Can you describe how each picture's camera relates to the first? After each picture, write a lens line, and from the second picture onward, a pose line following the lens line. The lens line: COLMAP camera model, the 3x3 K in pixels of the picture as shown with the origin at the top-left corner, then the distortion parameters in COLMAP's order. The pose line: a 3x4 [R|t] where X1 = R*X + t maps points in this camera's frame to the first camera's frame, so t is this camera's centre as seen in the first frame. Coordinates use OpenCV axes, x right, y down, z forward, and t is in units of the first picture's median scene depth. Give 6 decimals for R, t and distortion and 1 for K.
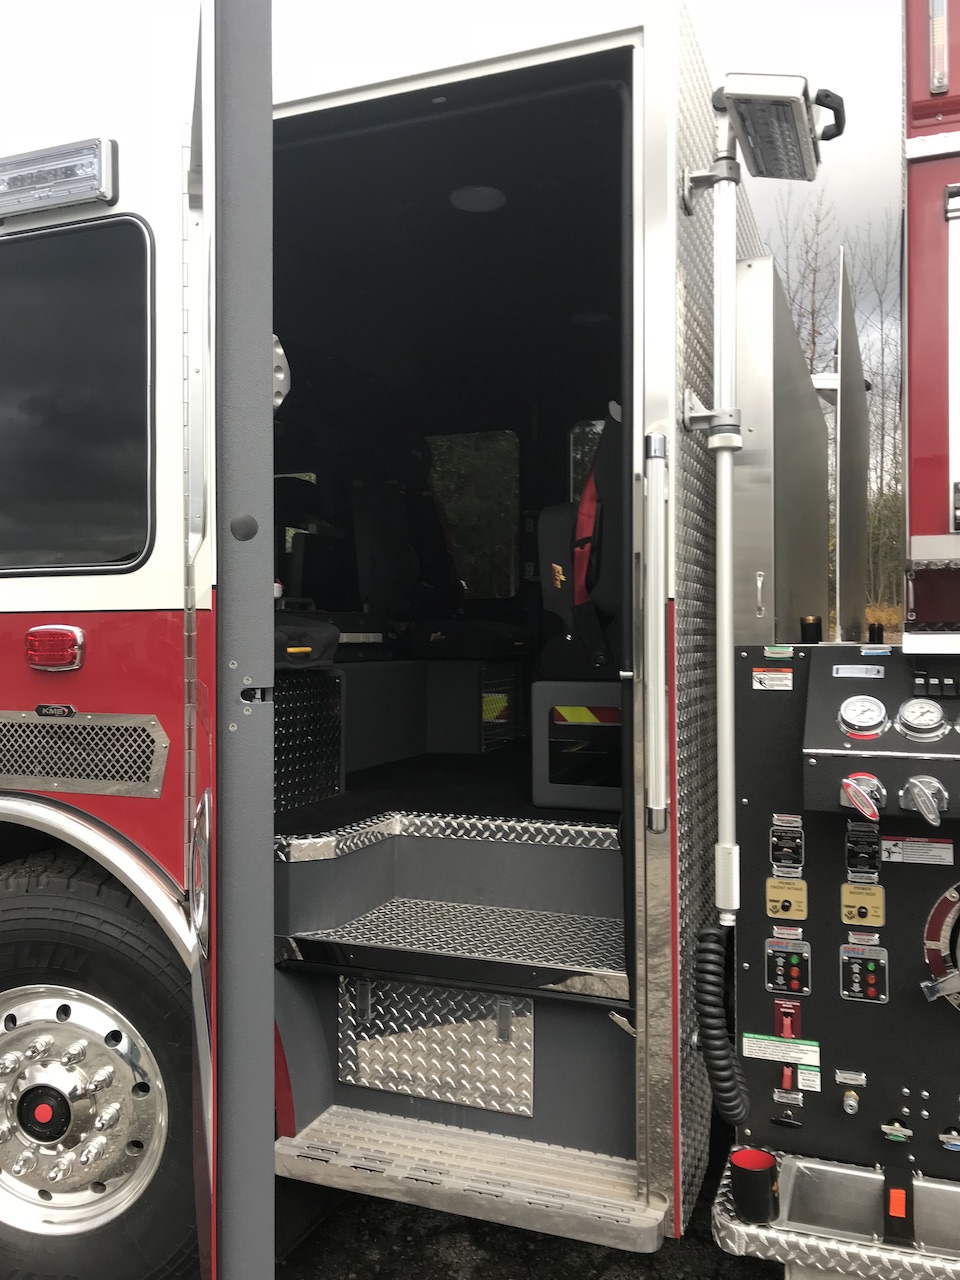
lens RADIAL K [[1045.8, 0, 490.3], [0, 1045.8, 621.6], [0, 0, 1]] dist [-0.000314, 0.001693]
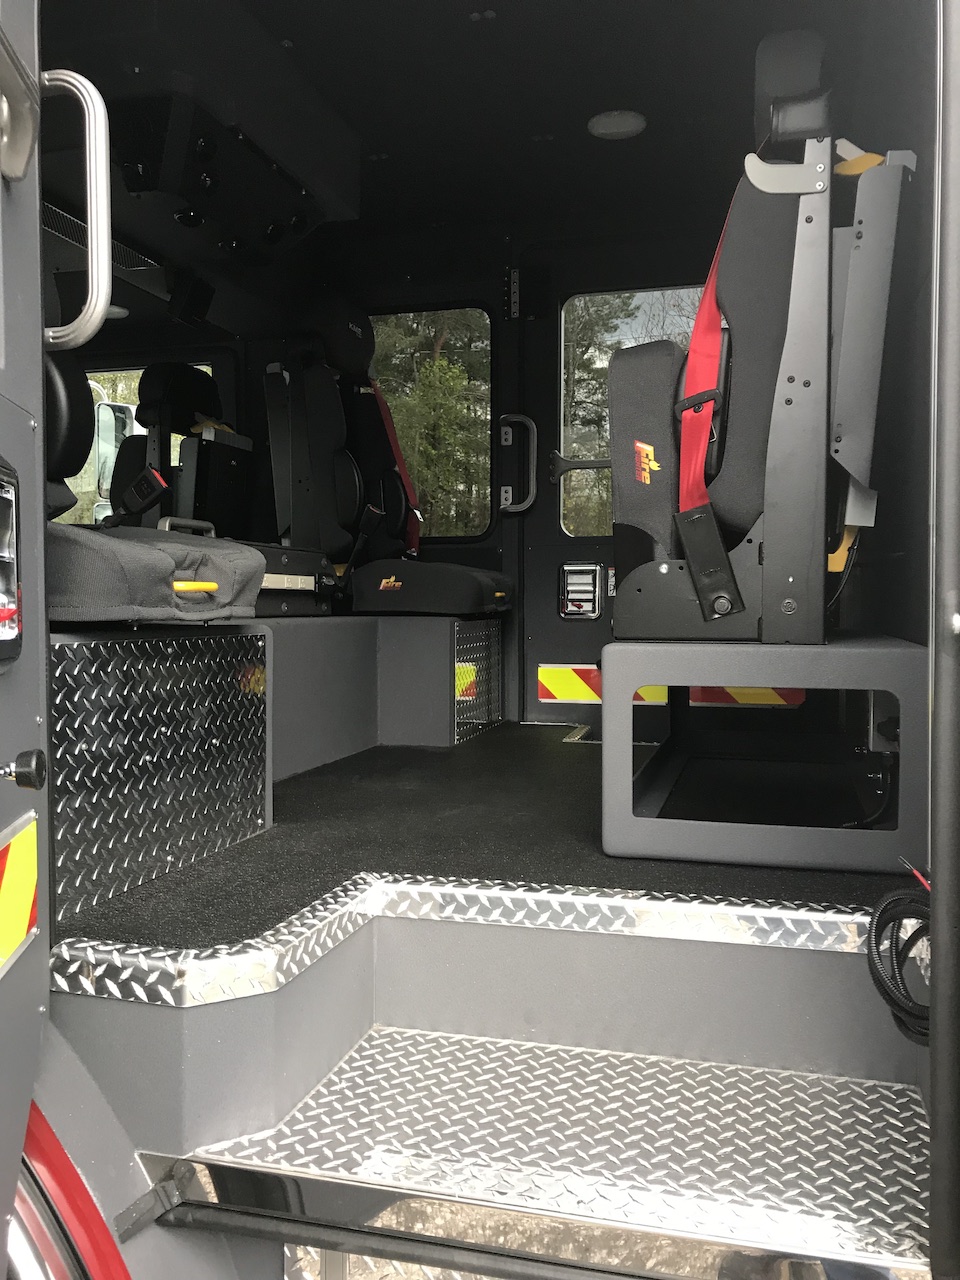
lens RADIAL K [[1050.5, 0, 481.0], [0, 1050.5, 657.4], [0, 0, 1]] dist [0.081872, -0.238425]
pose [[0.996096, -0.002233, 0.088254, -0.072820], [-0.003586, 0.997831, 0.065730, 0.024192], [-0.088209, -0.065790, 0.993927, 0.384498]]
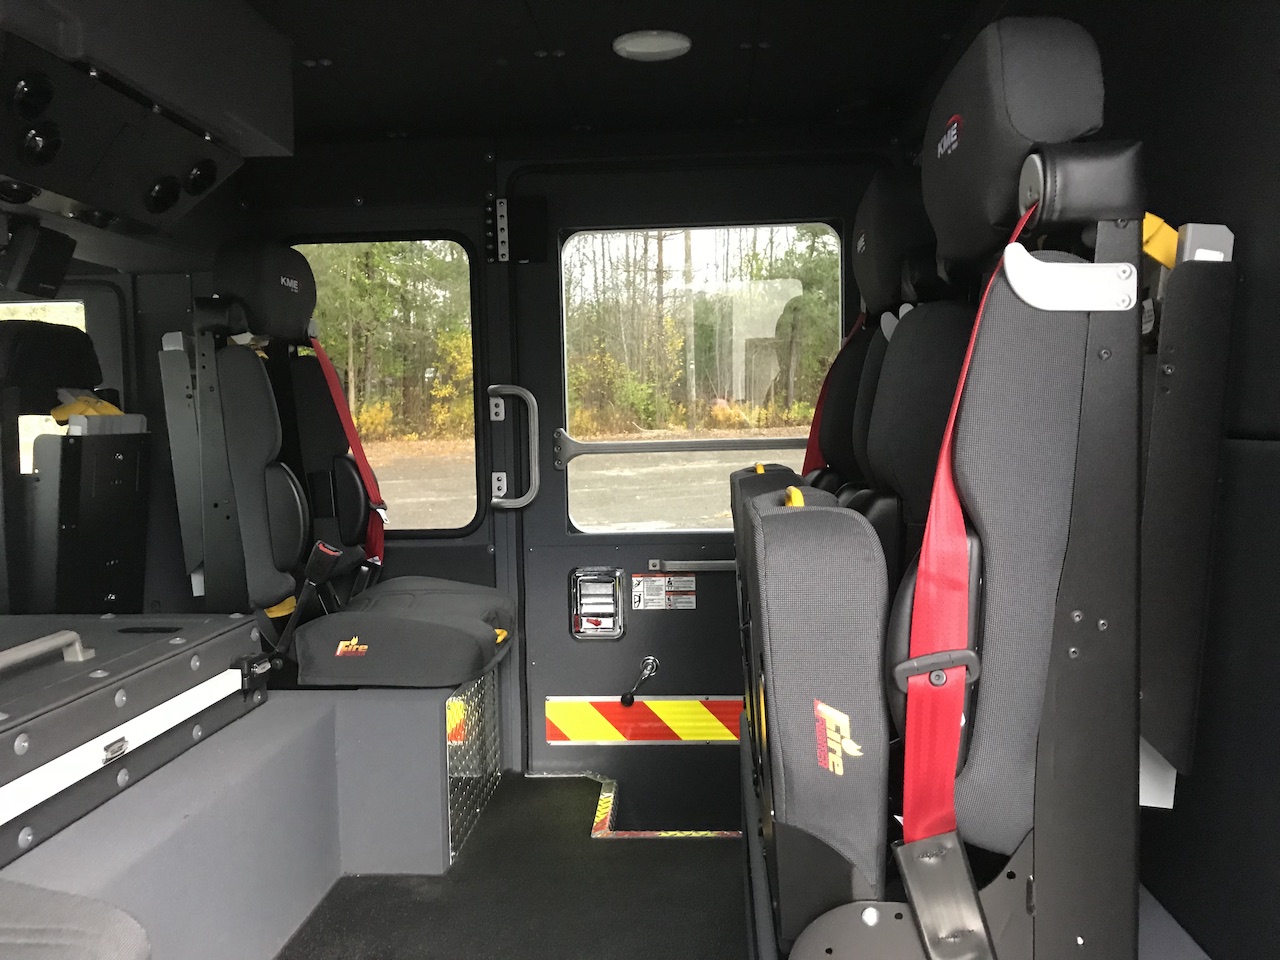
lens RADIAL K [[1058.2, 0, 657.4], [0, 1058.2, 478.7], [0, 0, 1]] dist [0.132197, -0.320921]
pose [[0.953355, -0.032256, 0.300122, -0.086650], [0.012815, 0.997703, 0.066521, -0.141764], [-0.301578, -0.059572, 0.951579, 0.634877]]
